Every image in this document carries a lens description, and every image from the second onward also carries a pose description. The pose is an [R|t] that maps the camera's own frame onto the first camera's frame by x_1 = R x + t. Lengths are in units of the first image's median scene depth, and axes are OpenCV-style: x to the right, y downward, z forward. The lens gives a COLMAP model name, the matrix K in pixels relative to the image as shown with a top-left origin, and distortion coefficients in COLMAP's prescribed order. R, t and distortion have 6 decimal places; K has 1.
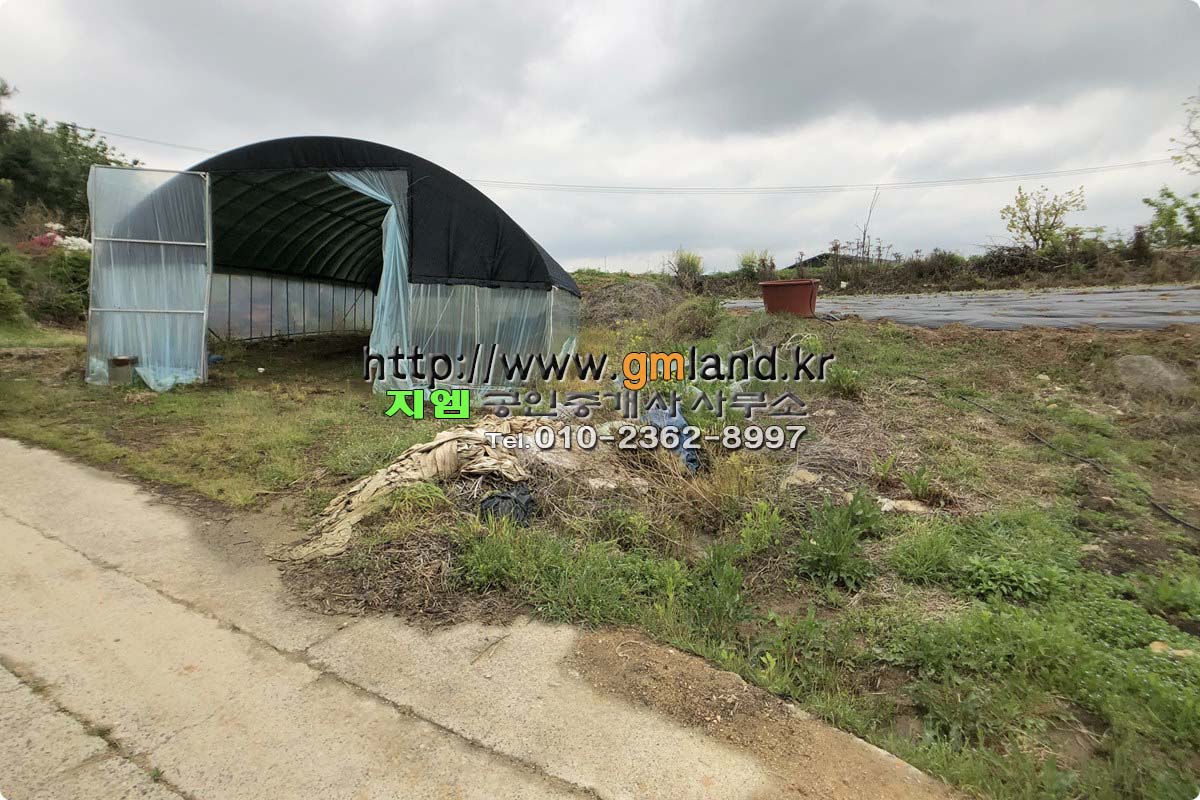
lens RADIAL K [[966.8, 0, 600.0], [0, 966.8, 400.0], [0, 0, 1]] dist [0.003607, 0.007678]
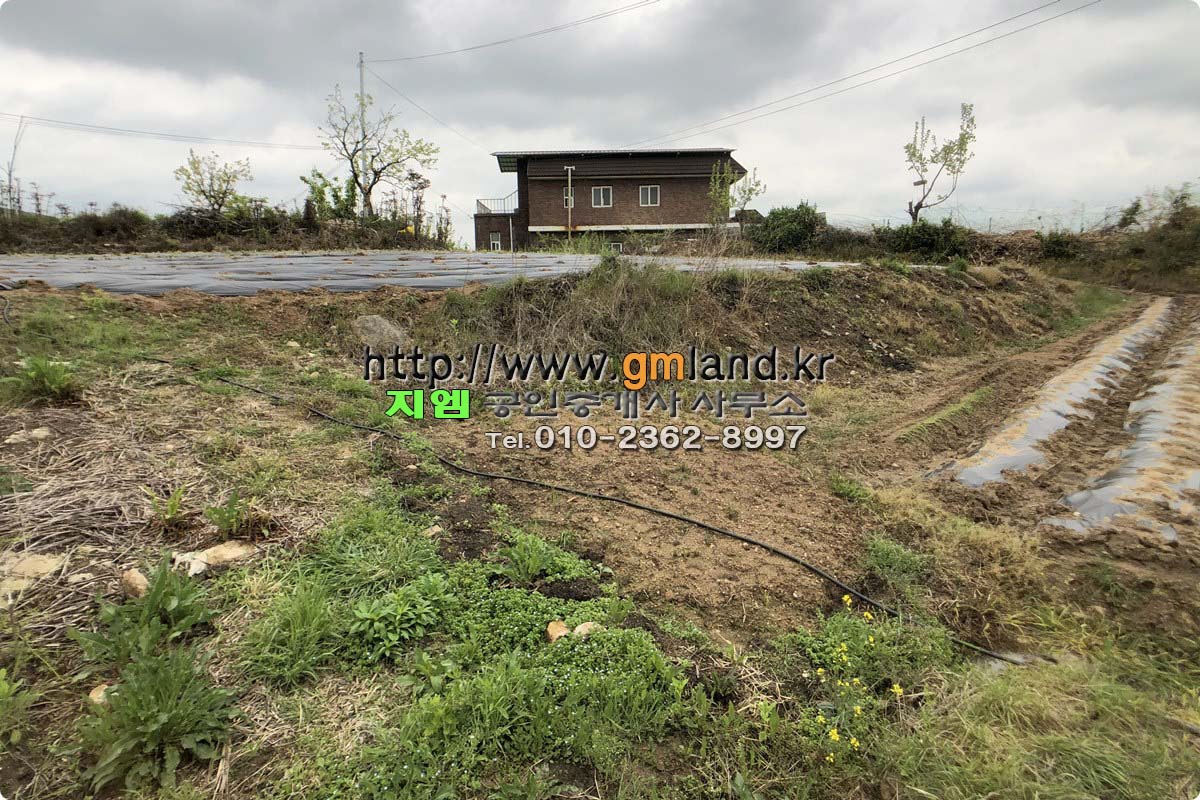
lens RADIAL K [[648.2, 0, 578.1], [0, 648.2, 346.1], [0, 0, 1]] dist [-0.035013, 0.022479]
pose [[0.484260, -0.101656, 0.868998, 0.042749], [0.081573, 0.994147, 0.070838, -0.042780], [-0.871113, 0.036583, 0.489718, 0.438397]]
